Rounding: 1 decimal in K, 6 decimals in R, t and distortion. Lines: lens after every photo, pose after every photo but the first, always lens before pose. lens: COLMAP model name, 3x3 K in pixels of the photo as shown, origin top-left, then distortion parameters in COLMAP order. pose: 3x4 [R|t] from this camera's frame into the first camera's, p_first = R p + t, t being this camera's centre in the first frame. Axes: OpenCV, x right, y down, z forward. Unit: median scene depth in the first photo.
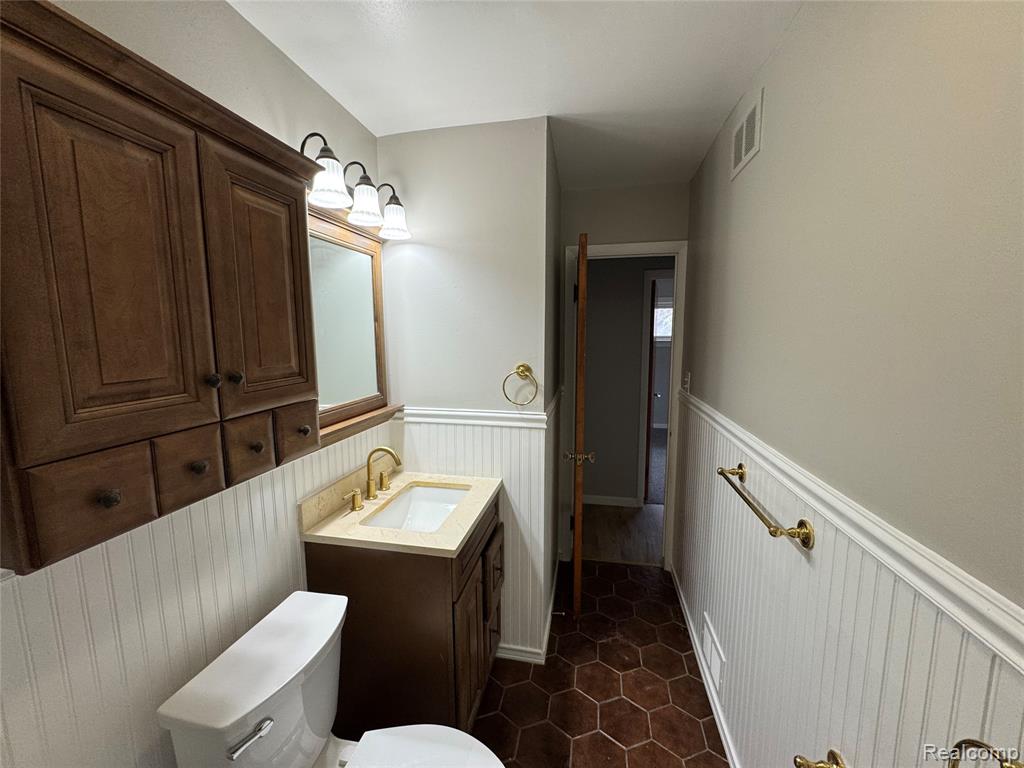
lens RADIAL K [[407.9, 0, 511.8], [0, 407.9, 385.1], [0, 0, 1]] dist [-0.005848, 0.001214]
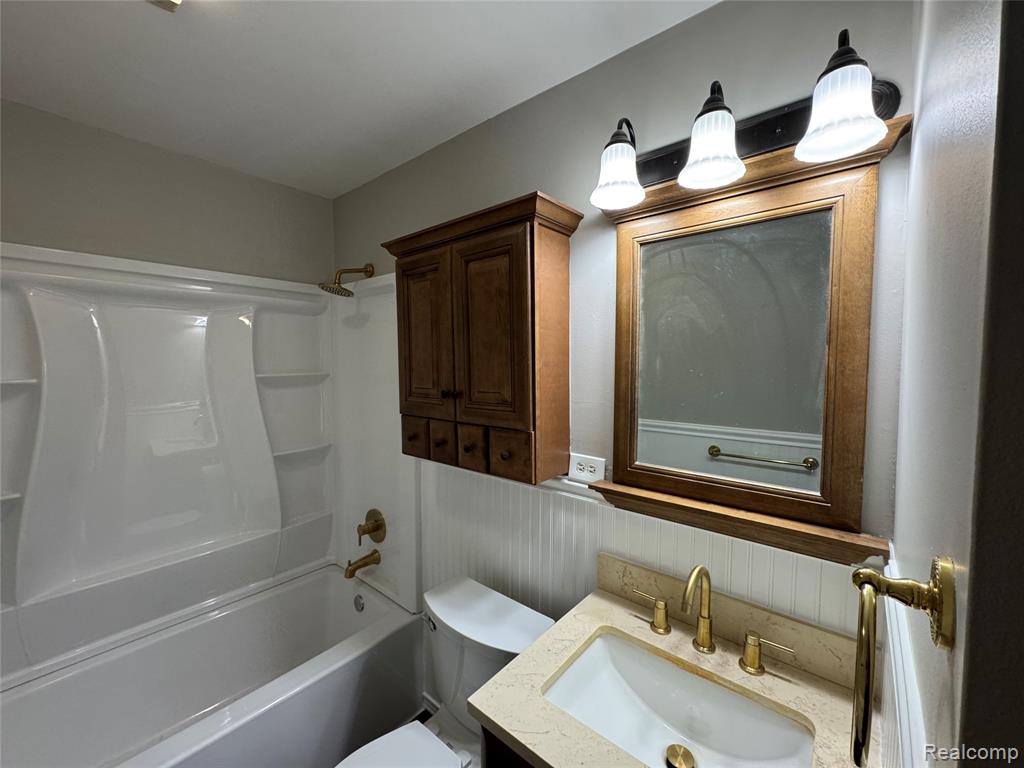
lens RADIAL K [[407.9, 0, 512.4], [0, 407.9, 385.6], [0, 0, 1]] dist [-0.005848, 0.001214]
pose [[-0.482330, 0.054792, -0.874274, 0.433504], [-0.105914, 0.987072, 0.120293, -0.209639], [0.869563, 0.150618, -0.470292, 1.550345]]
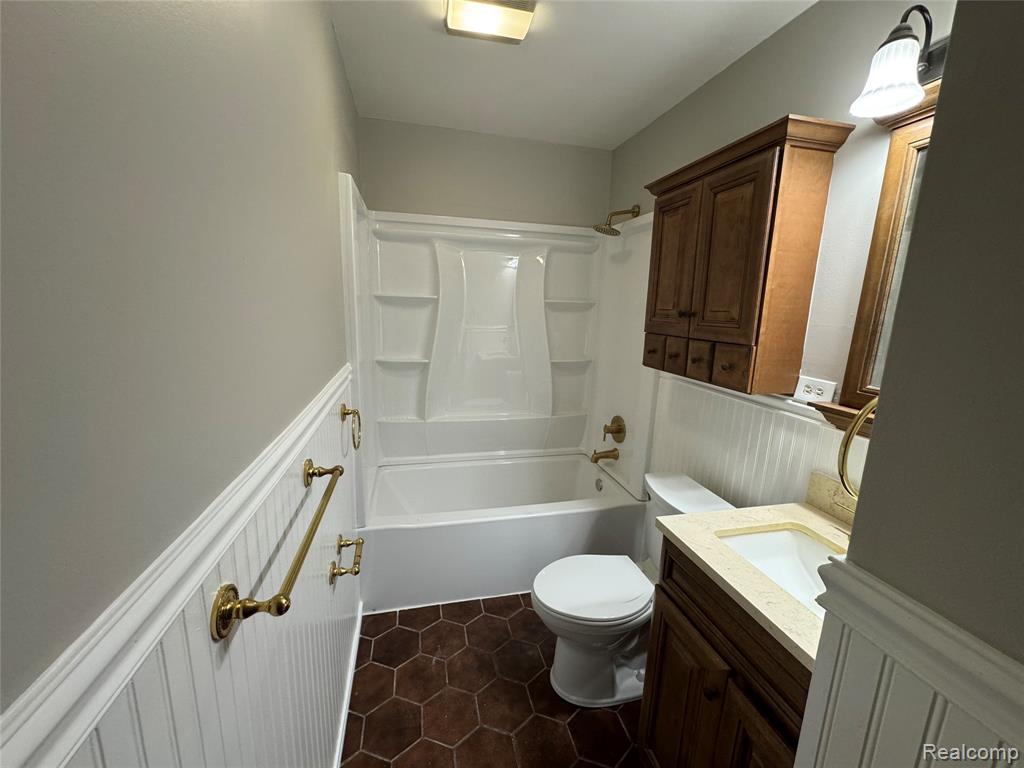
lens RADIAL K [[407.9, 0, 512.9], [0, 407.9, 383.5], [0, 0, 1]] dist [-0.005848, 0.001214]
pose [[-0.906259, 0.054997, -0.419131, 0.628183], [-0.081725, 0.950001, 0.301363, -0.165107], [0.414749, 0.307366, -0.856452, 1.876788]]
